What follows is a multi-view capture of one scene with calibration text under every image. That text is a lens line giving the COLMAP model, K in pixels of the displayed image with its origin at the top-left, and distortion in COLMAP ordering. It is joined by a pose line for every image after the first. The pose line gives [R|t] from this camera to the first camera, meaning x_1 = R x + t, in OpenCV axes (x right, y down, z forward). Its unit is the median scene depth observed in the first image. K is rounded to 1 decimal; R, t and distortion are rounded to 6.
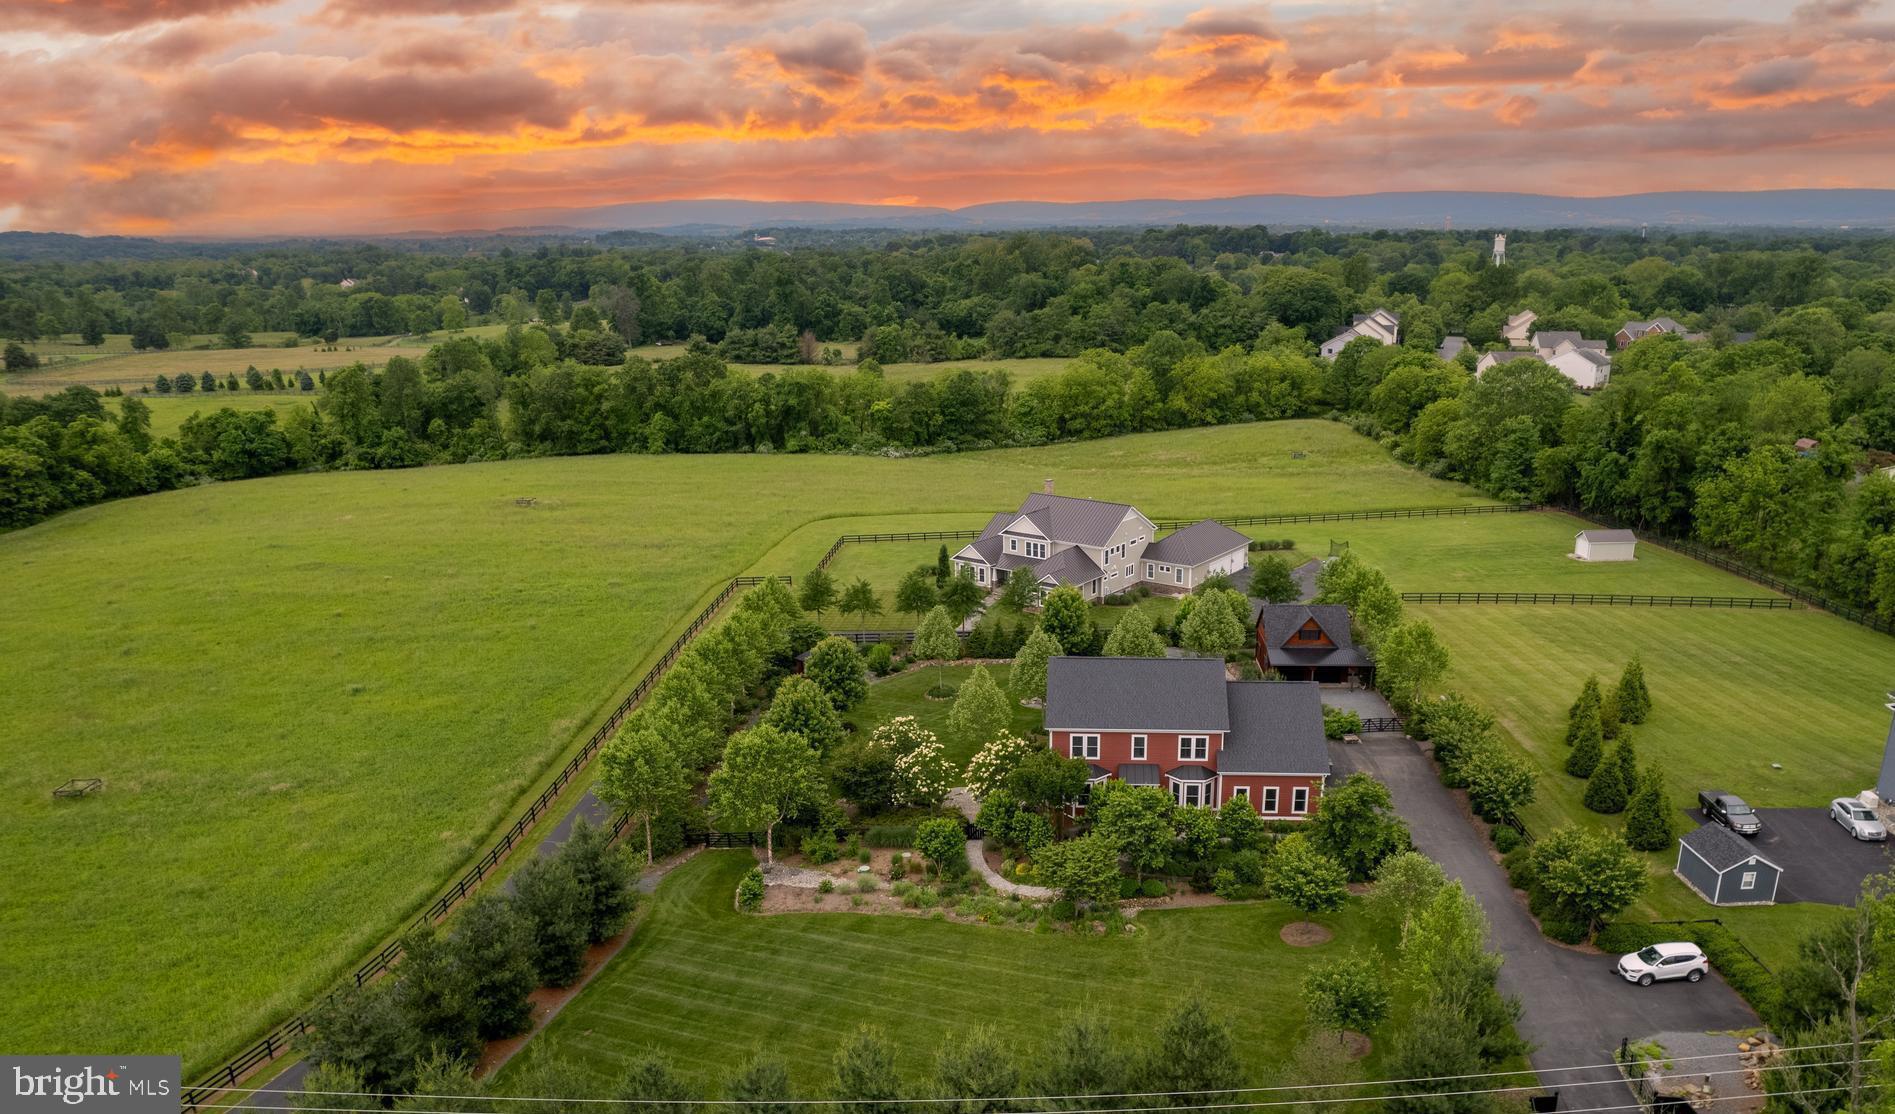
lens RADIAL K [[1315.7, 0, 1026.4], [0, 1315.7, 666.0], [0, 0, 1]] dist [-0.049415, 0.028128]
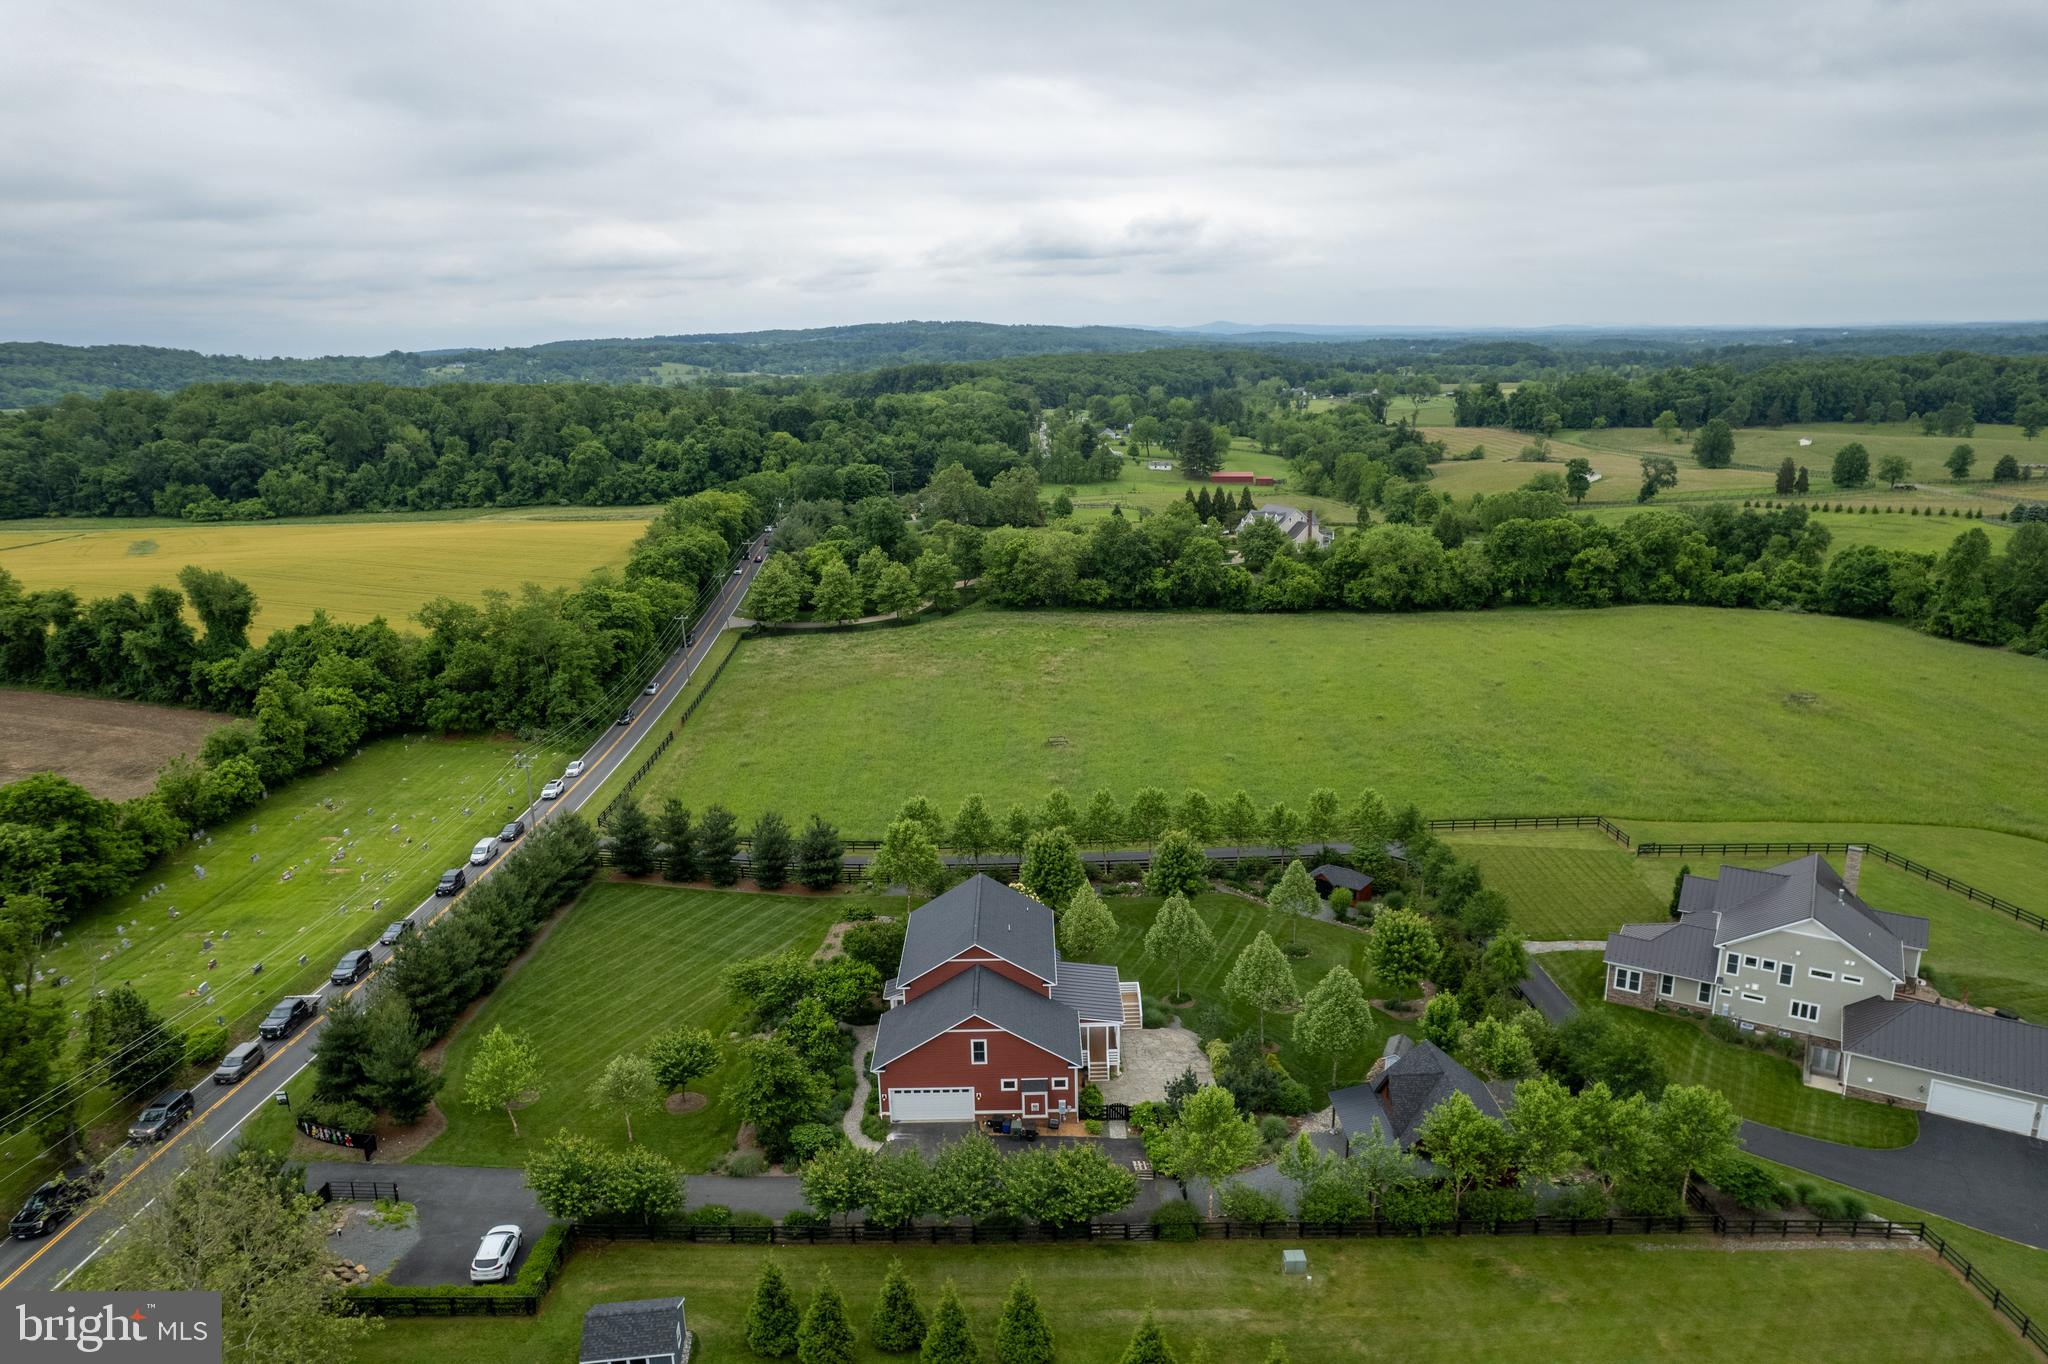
lens RADIAL K [[1316.6, 0, 1025.1], [0, 1316.6, 698.0], [0, 0, 1]] dist [-0.066227, 0.059077]
pose [[0.051161, 0.269684, -0.961589, 0.544945], [-0.298648, 0.922922, 0.242950, -0.221203], [0.952991, 0.274747, 0.127758, 0.452524]]
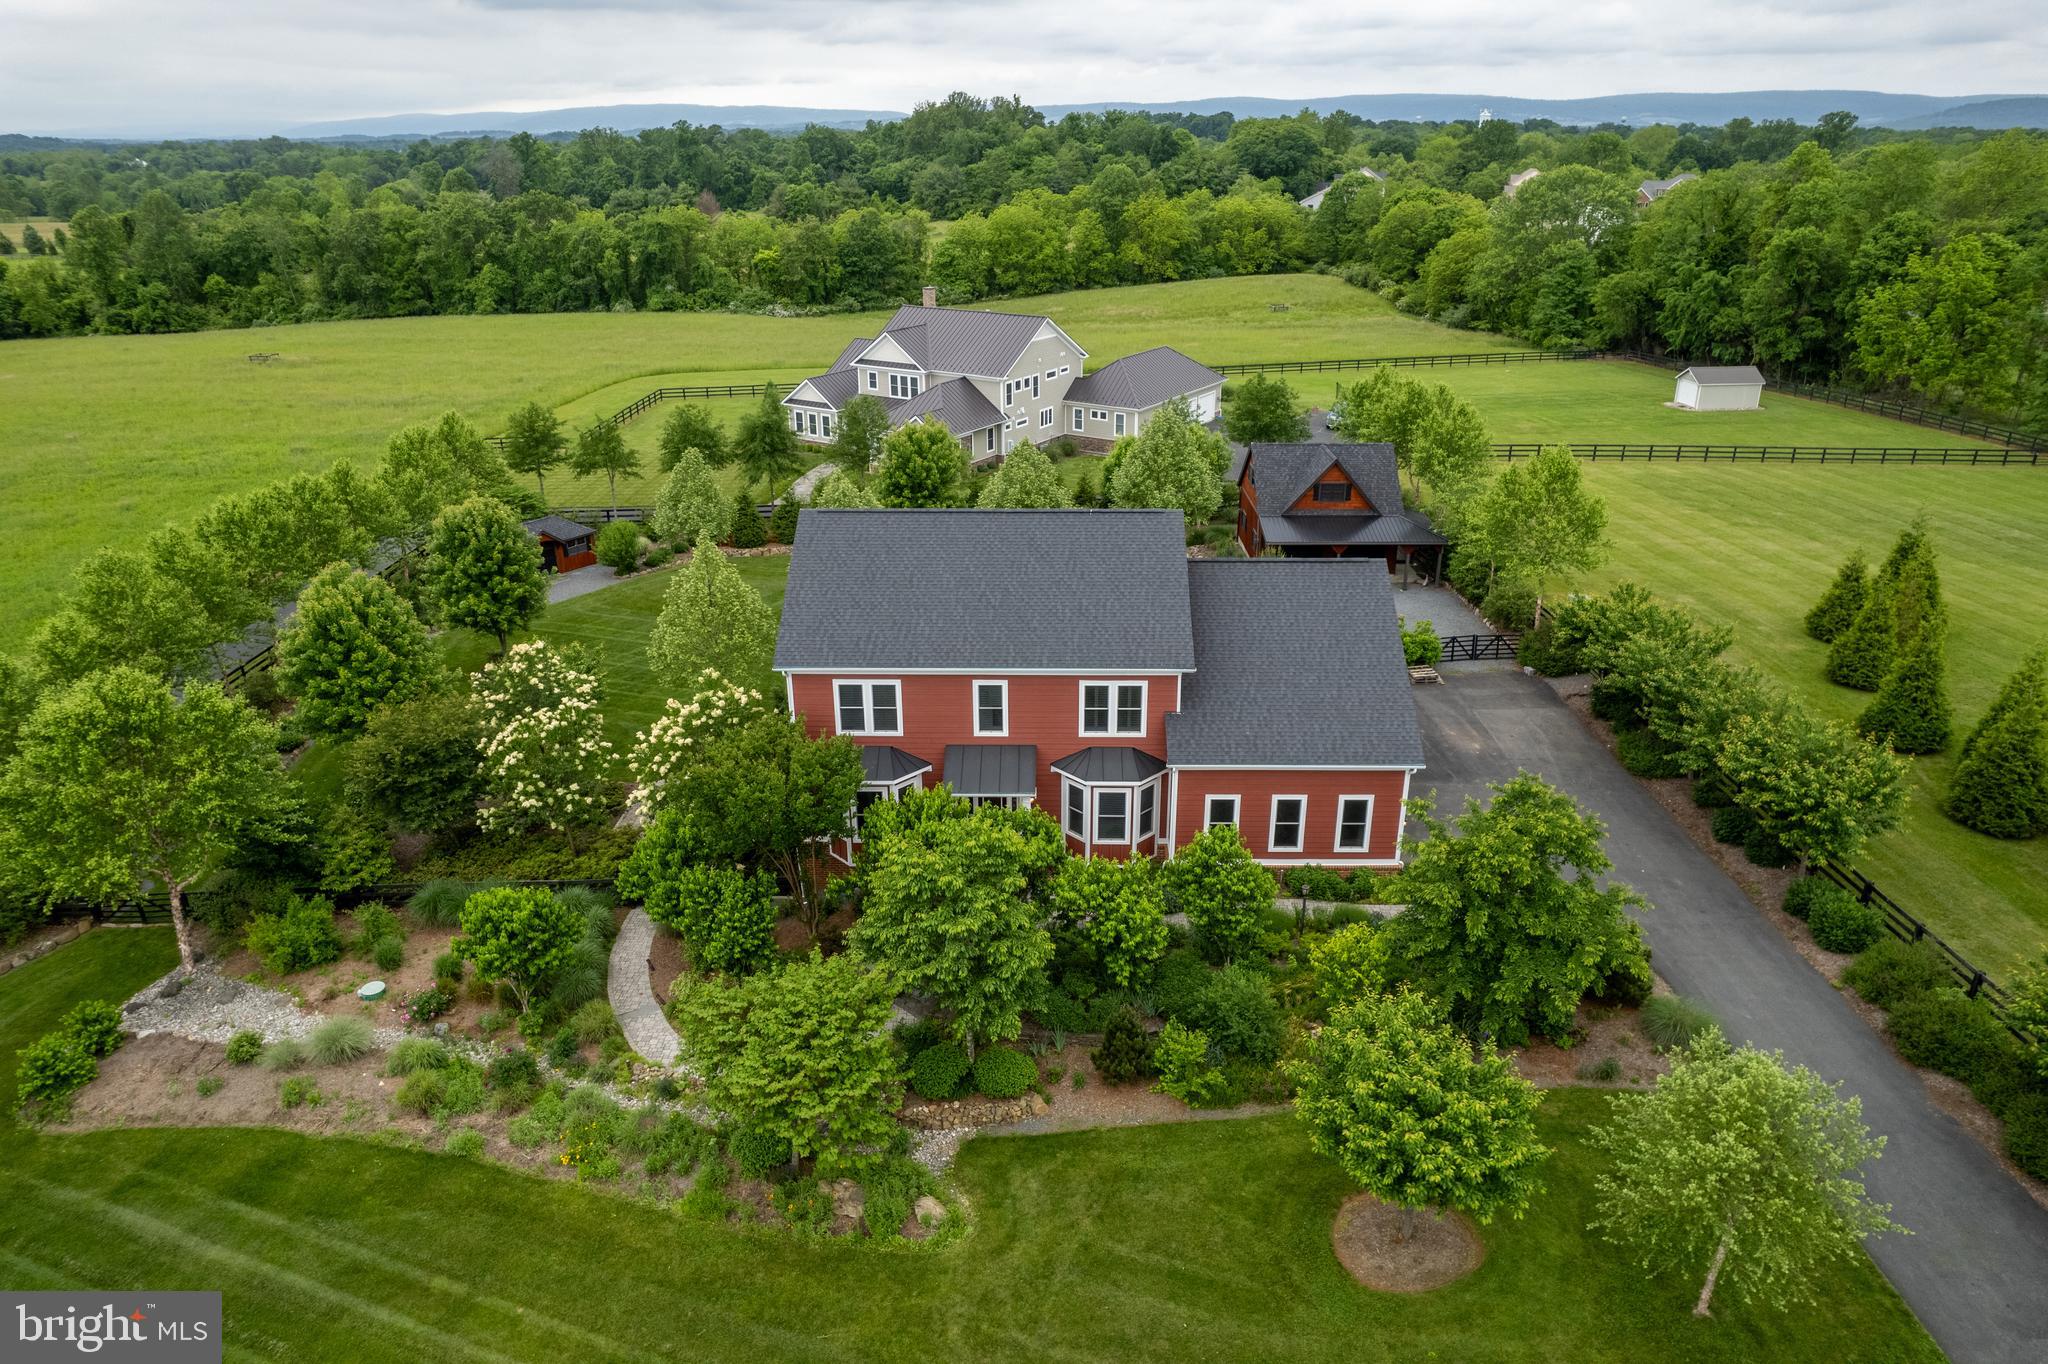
lens RADIAL K [[1316.6, 0, 1028.4], [0, 1316.6, 673.0], [0, 0, 1]] dist [-0.066227, 0.059077]
pose [[0.999573, -0.011191, 0.026986, 0.043653], [0.009313, 0.997592, 0.068725, 0.010033], [-0.027690, -0.068444, 0.997271, 0.282361]]
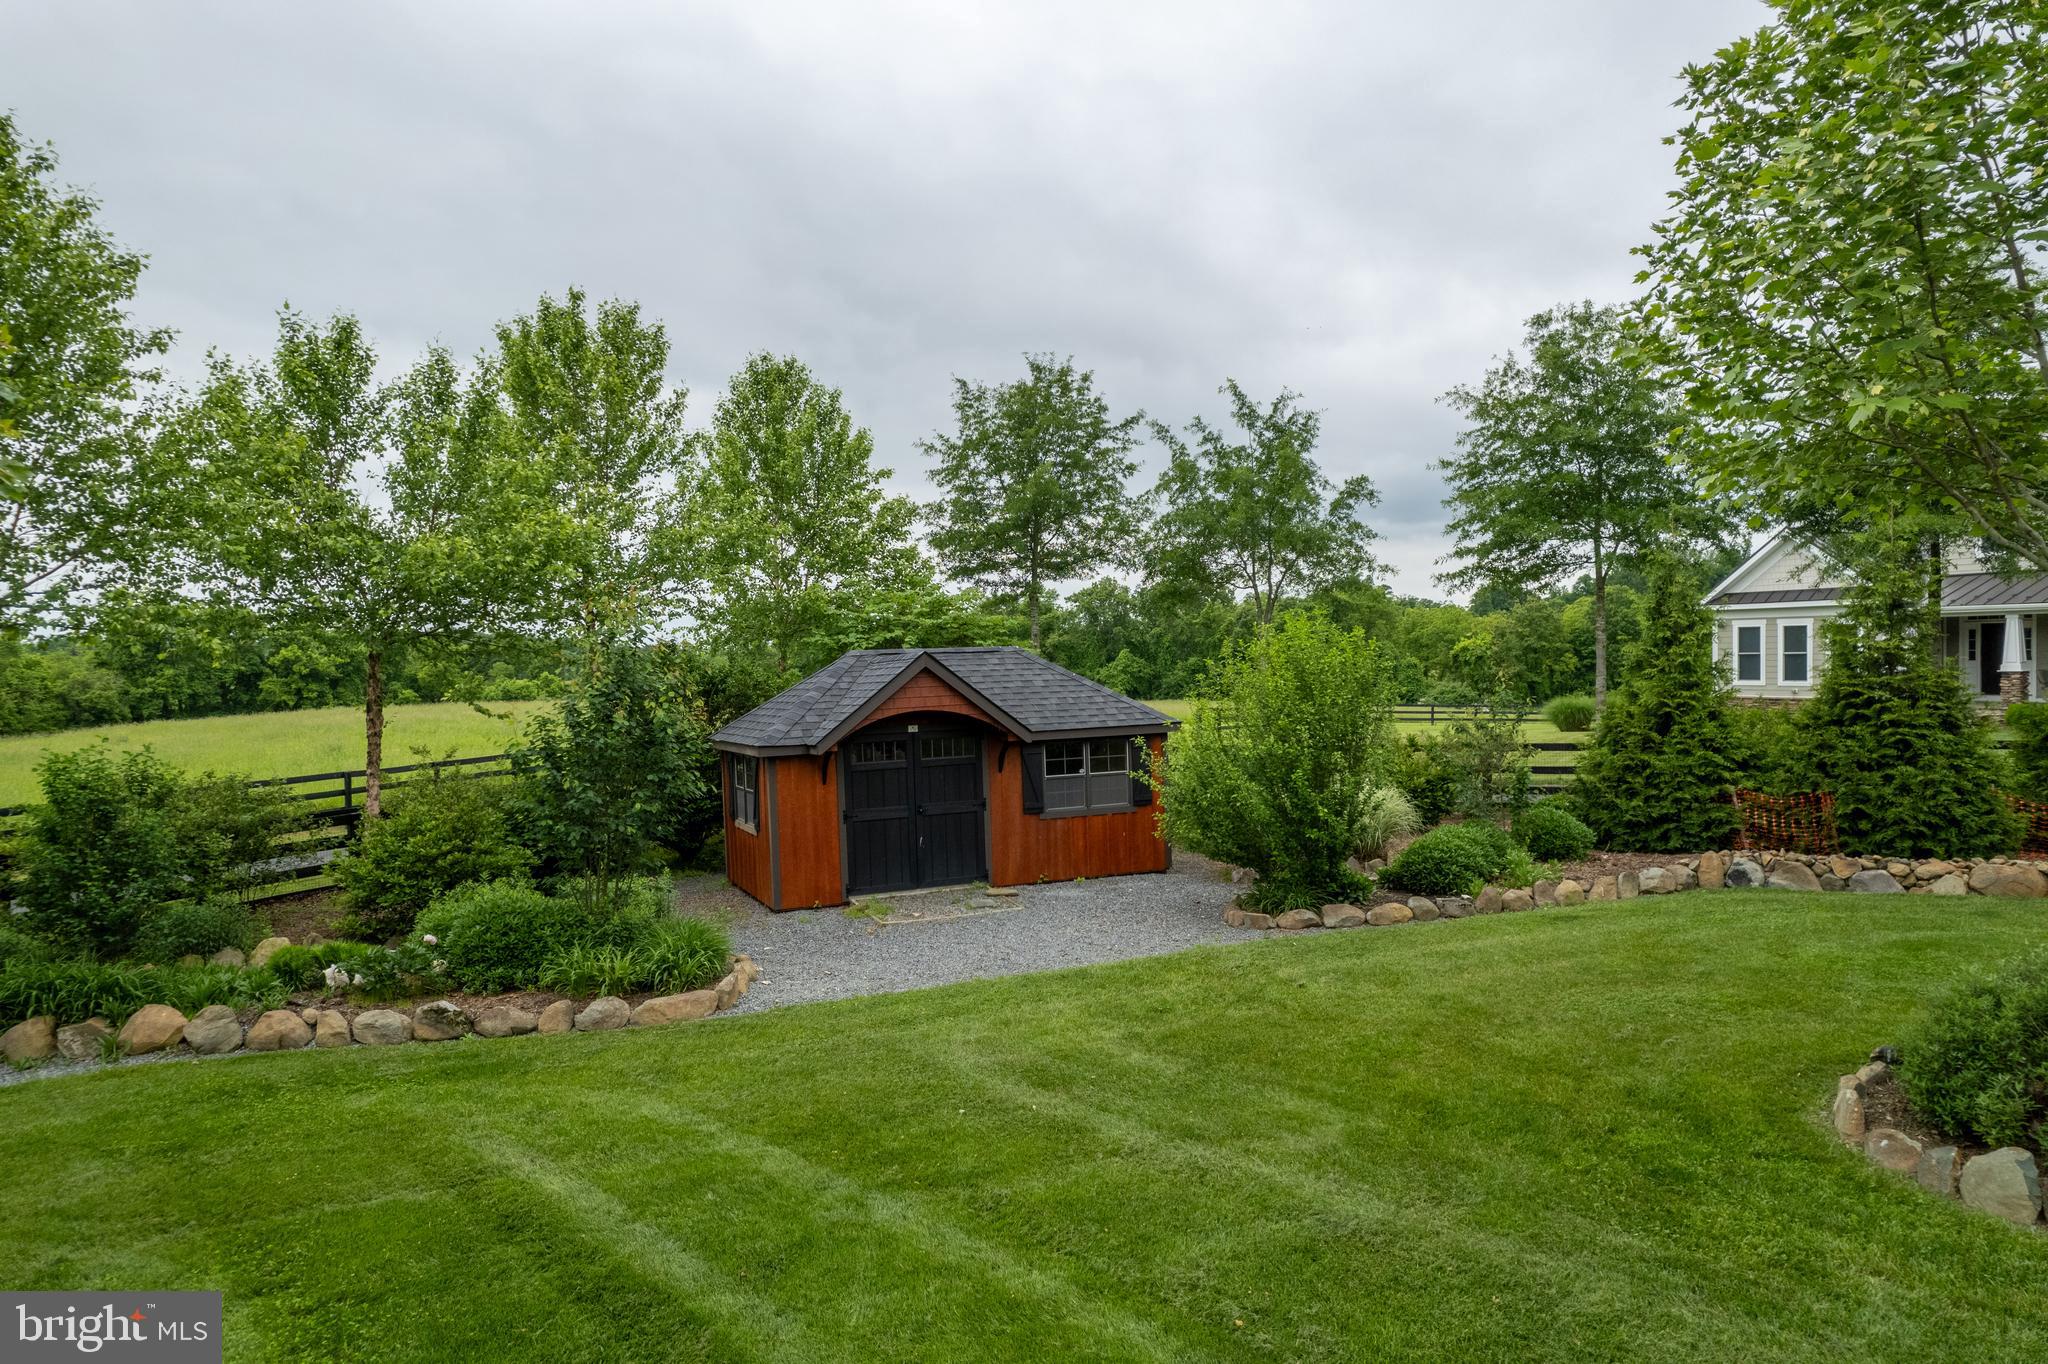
lens RADIAL K [[1316.6, 0, 1037.1], [0, 1316.6, 678.9], [0, 0, 1]] dist [-0.066227, 0.059077]
pose [[0.906737, 0.001034, -0.421696, -0.059846], [-0.127313, 0.954006, -0.271412, 0.016596], [0.402020, 0.299786, 0.865164, 0.646140]]
